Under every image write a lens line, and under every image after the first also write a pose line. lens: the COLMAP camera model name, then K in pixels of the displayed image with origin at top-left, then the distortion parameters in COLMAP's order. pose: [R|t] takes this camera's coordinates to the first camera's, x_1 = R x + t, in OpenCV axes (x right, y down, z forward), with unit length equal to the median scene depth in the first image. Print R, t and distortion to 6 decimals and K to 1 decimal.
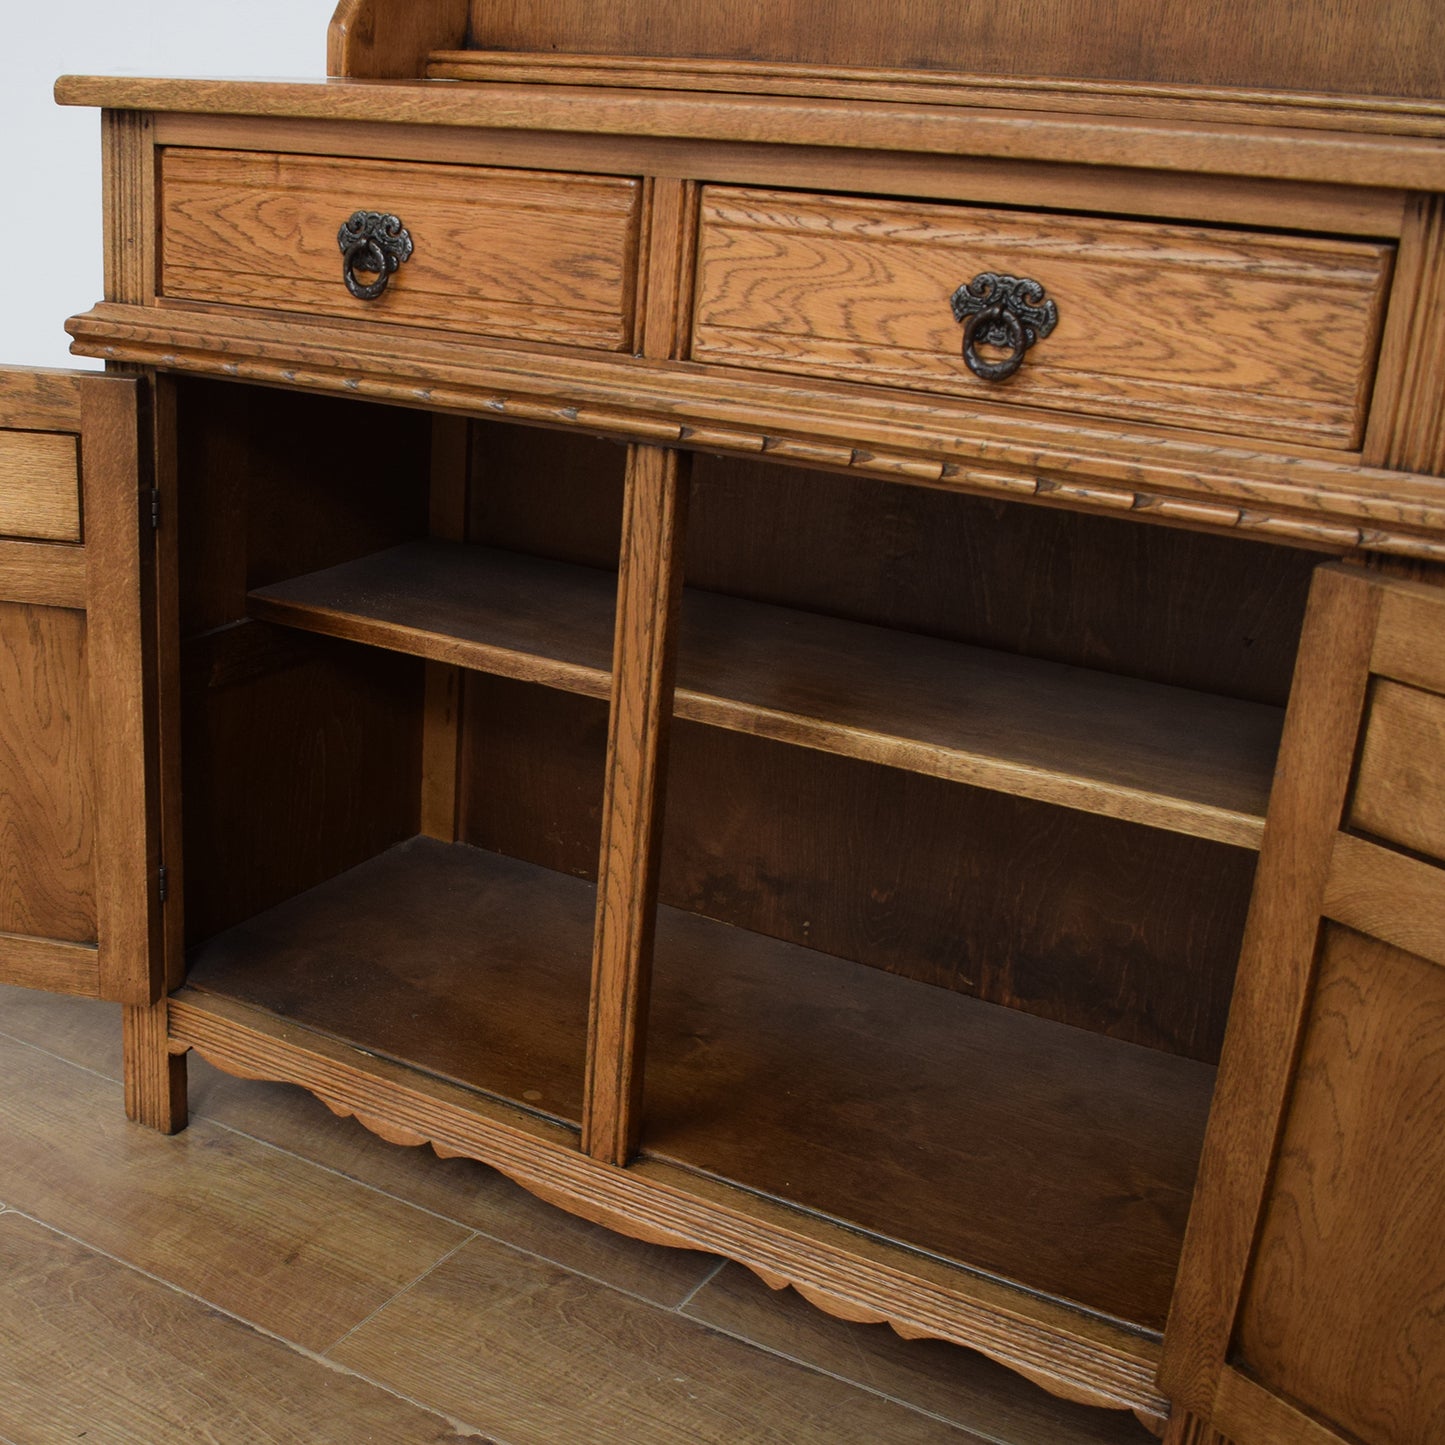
lens RADIAL K [[1968.3, 0, 462.1], [0, 1968.3, 821.6], [0, 0, 1]] dist [-0.086454, 0.000000]
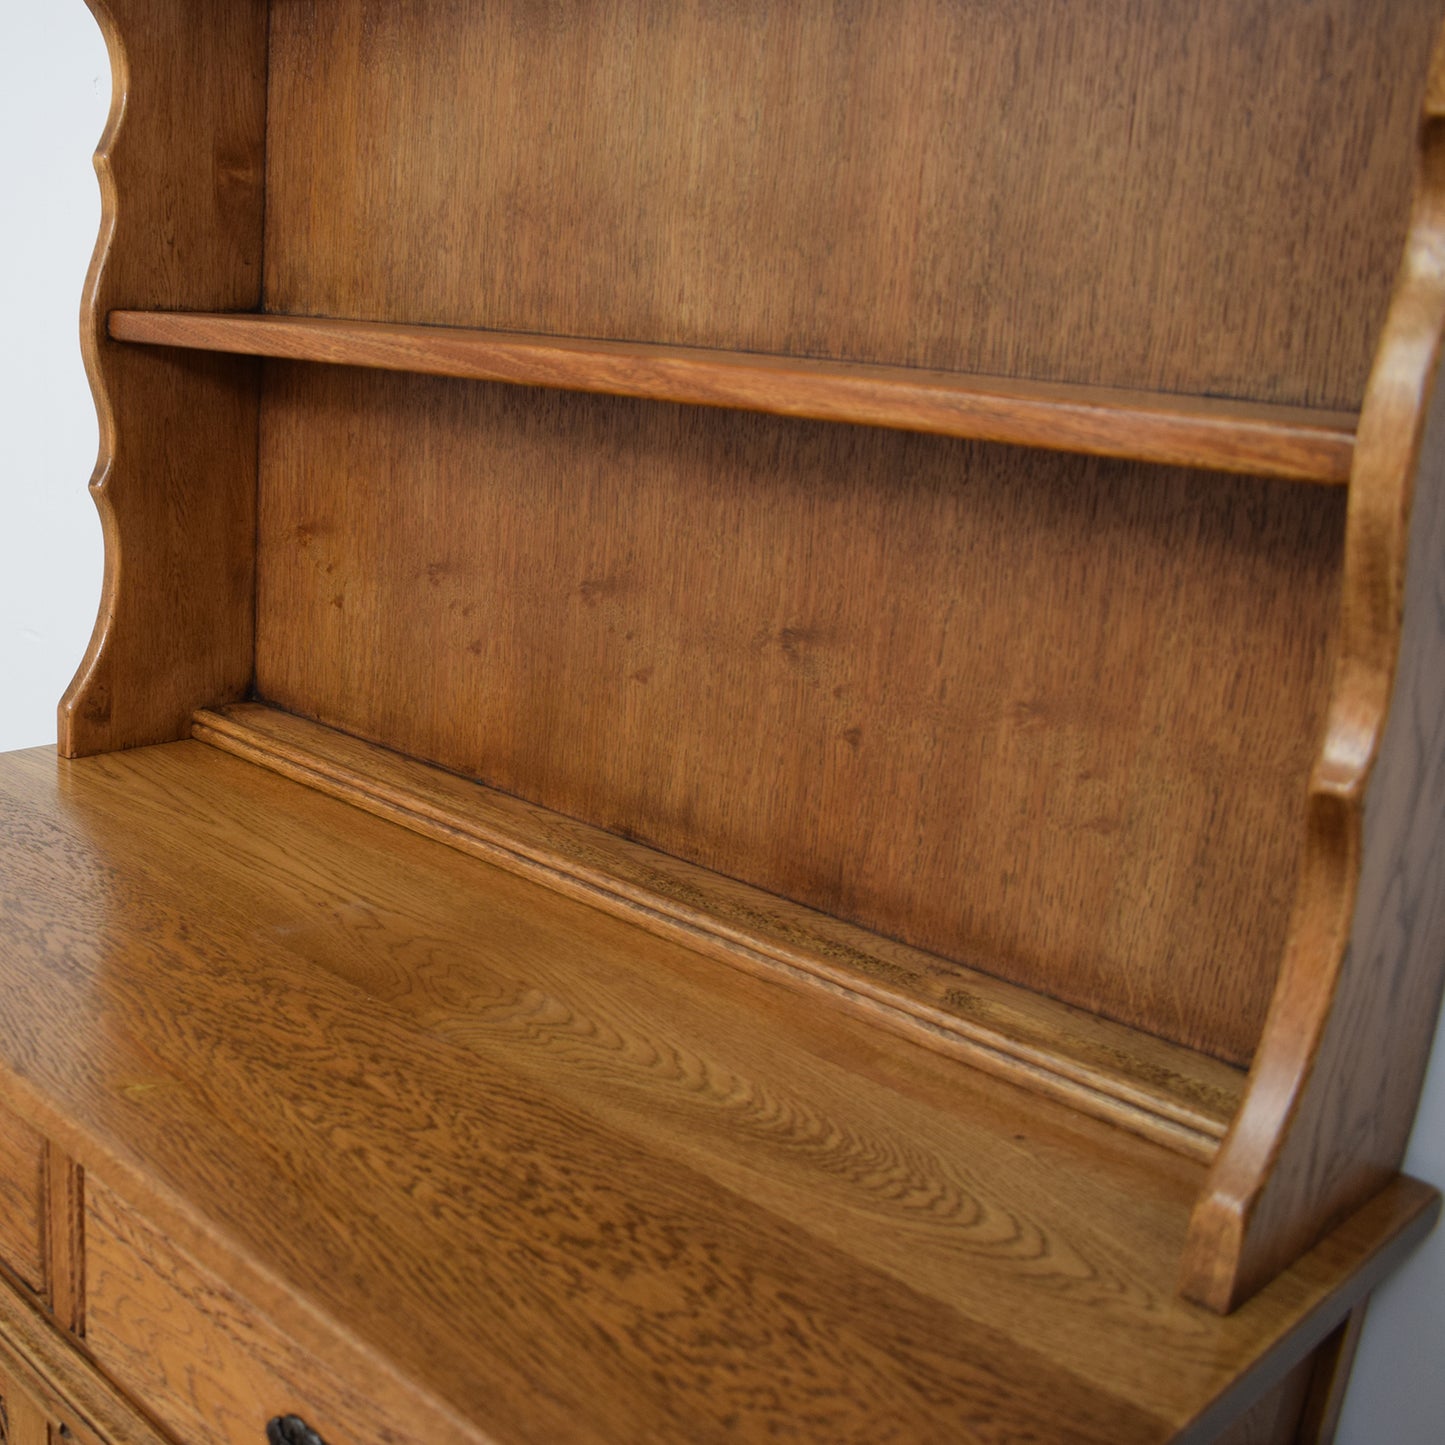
lens RADIAL K [[1693.5, 0, 379.7], [0, 1693.5, 718.2], [0, 0, 1]] dist [-0.090948, 0.000000]
pose [[0.959590, 0.074392, -0.271391, 0.390477], [-0.105772, 0.989054, -0.102877, -0.416834], [0.260768, 0.127425, 0.956955, 0.298083]]
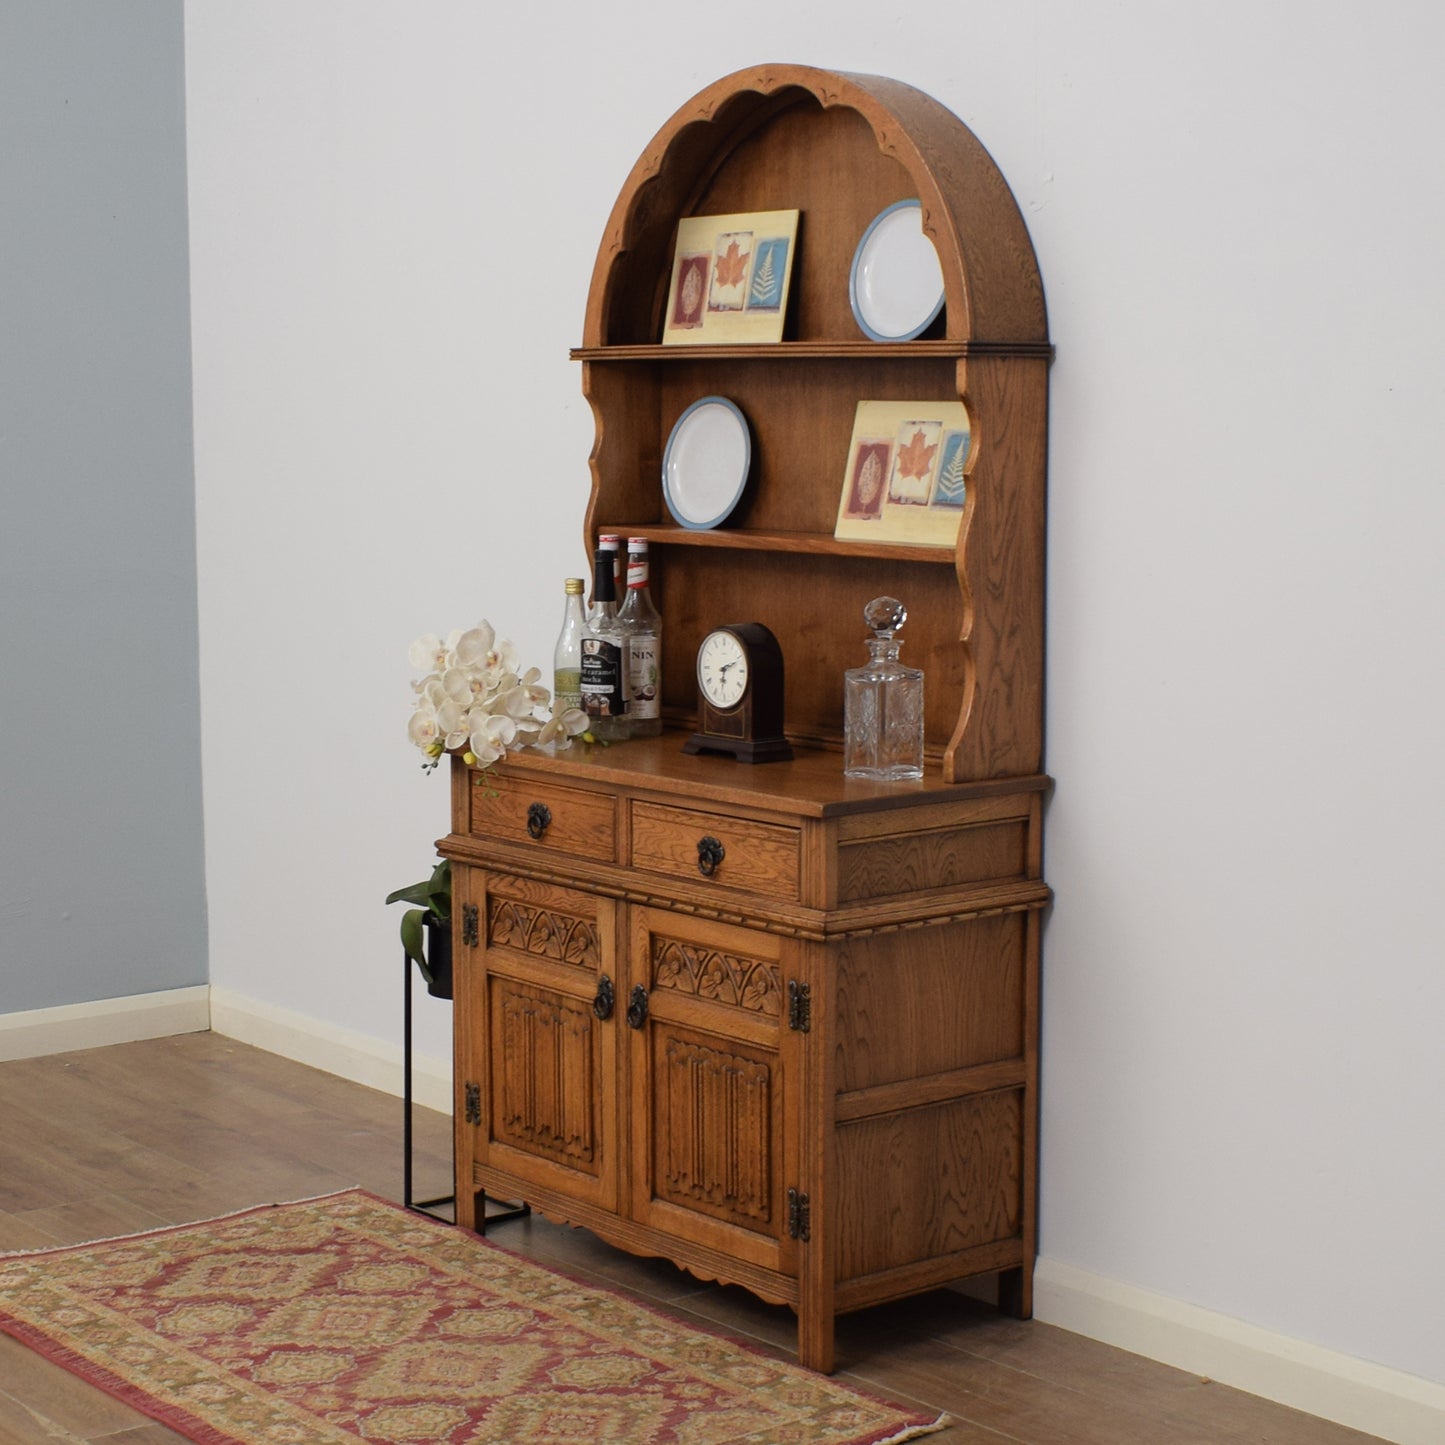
lens RADIAL K [[2965.9, 0, 583.0], [0, 2965.9, 819.2], [0, 0, 1]] dist [-0.092645, 0.000000]
pose [[0.947136, 0.006286, -0.320770, 1.220224], [-0.076620, 0.975310, -0.207123, 0.478330], [0.311548, 0.220751, 0.924233, -2.447661]]
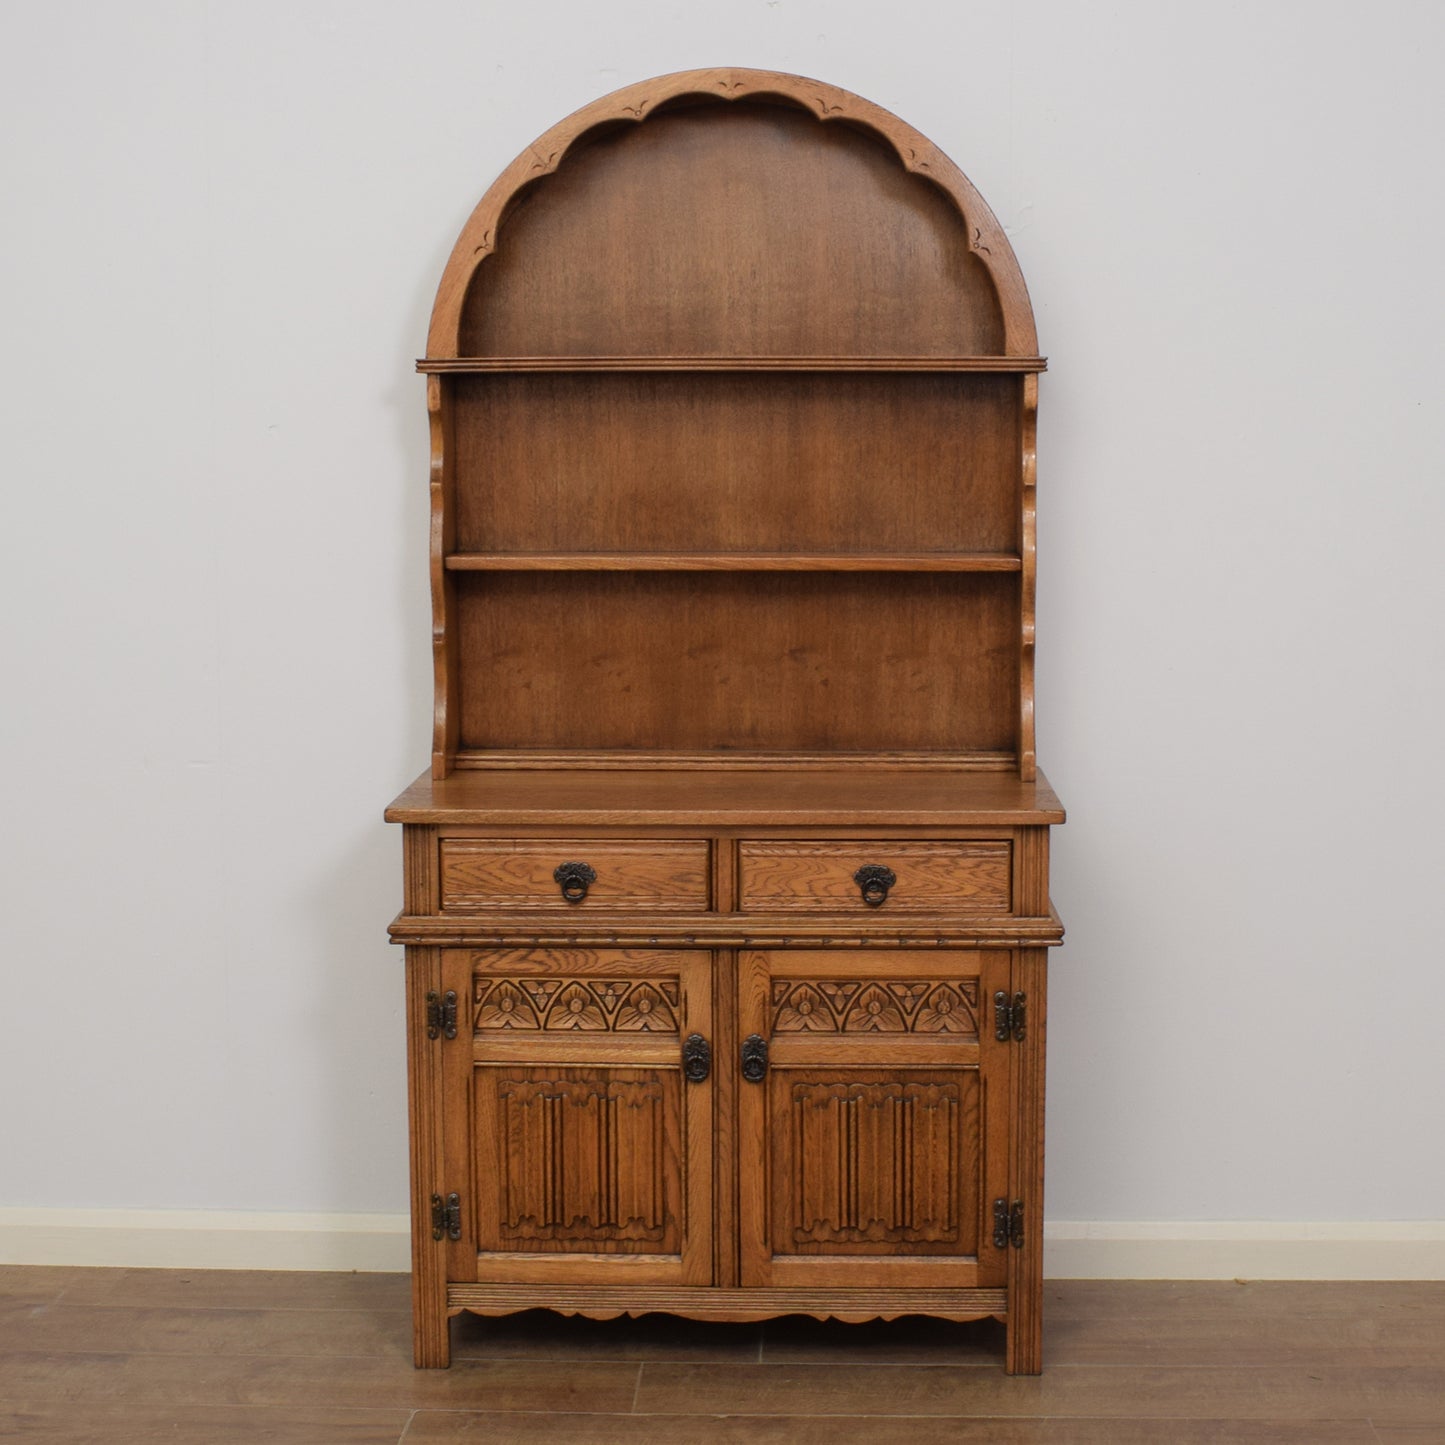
lens RADIAL K [[2622.8, 0, 775.2], [0, 2622.8, 755.0], [0, 0, 1]] dist [-0.092642, 0.000000]
pose [[0.836192, -0.108528, 0.537592, -1.456089], [0.225655, 0.961492, -0.156888, 0.085388], [-0.499863, 0.252499, 0.828481, -1.613196]]
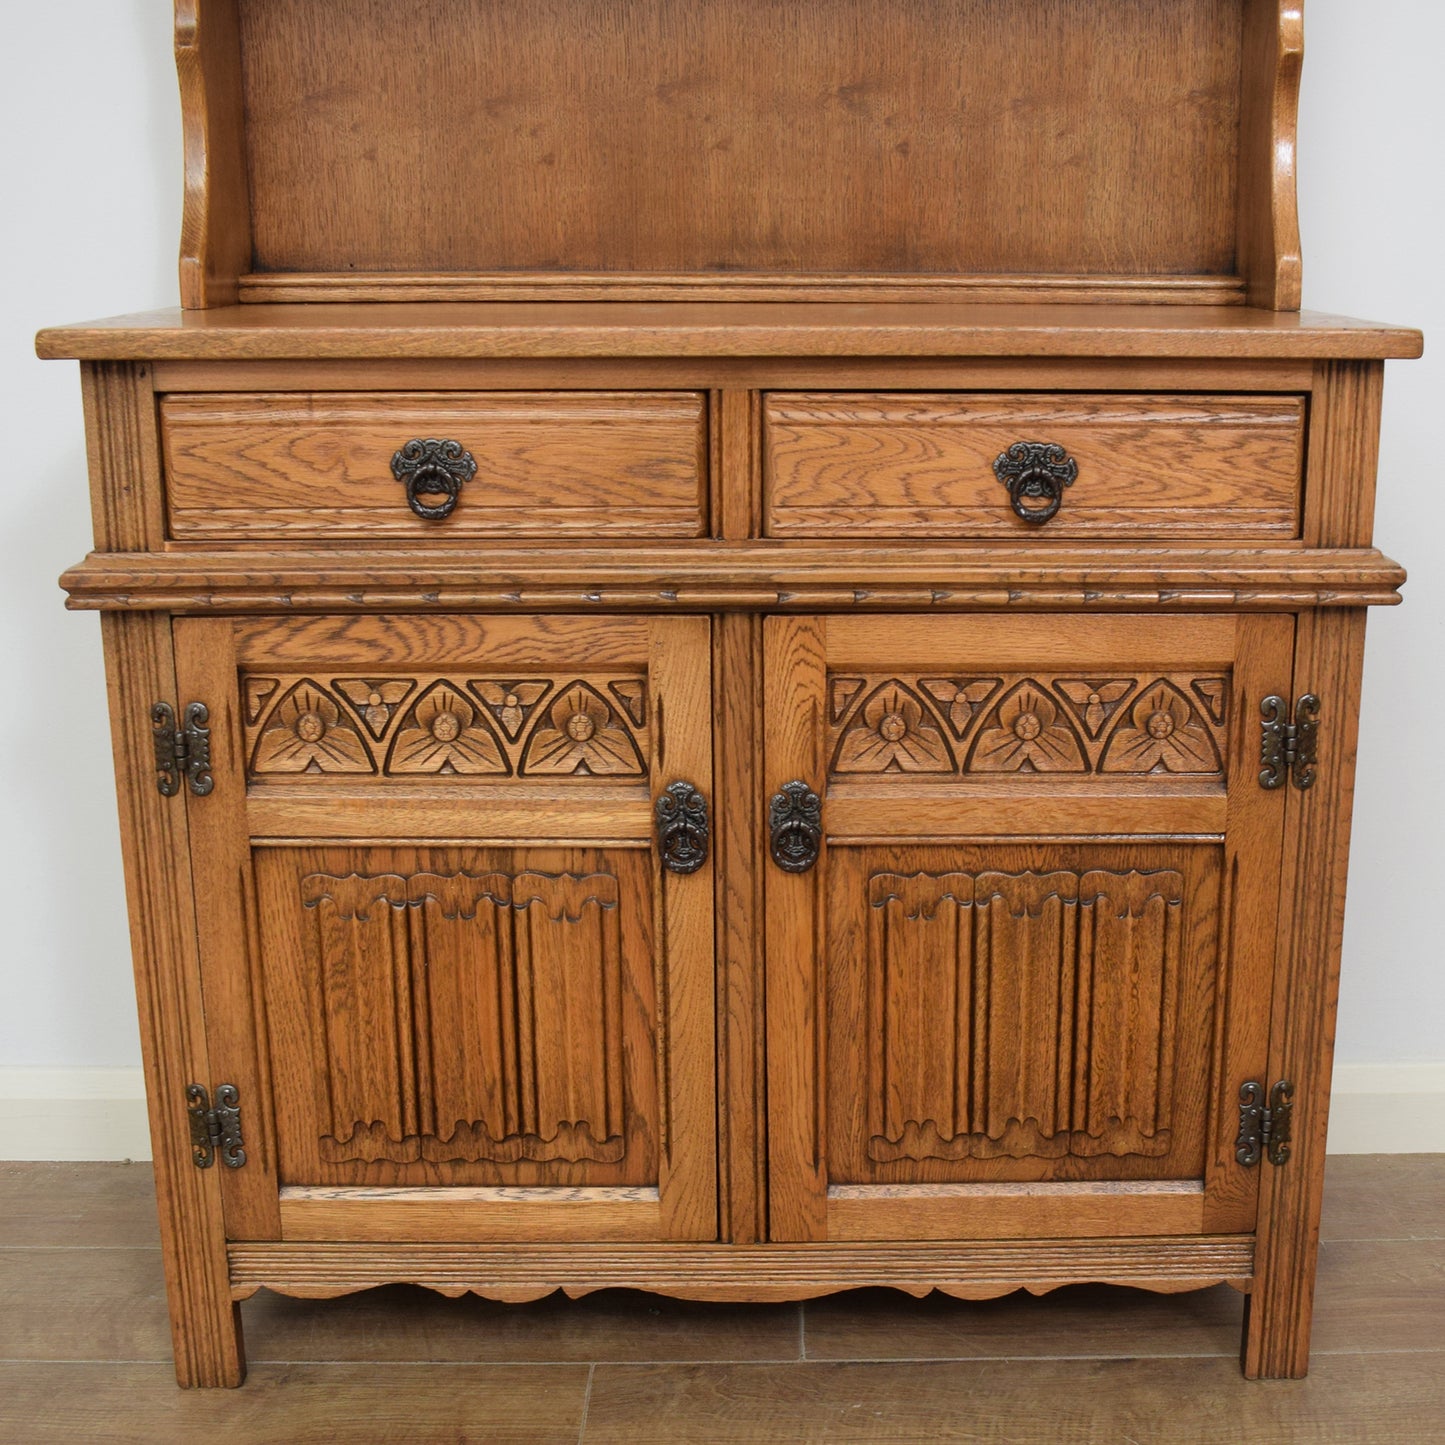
lens RADIAL K [[2029.1, 0, 835.2], [0, 2029.1, 817.4], [0, 0, 1]] dist [-0.069567, 0.000000]
pose [[0.808171, -0.195666, 0.555495, -0.537843], [0.235355, 0.971909, -0.000068, -0.057513], [-0.539878, 0.130794, 0.831520, -0.022674]]
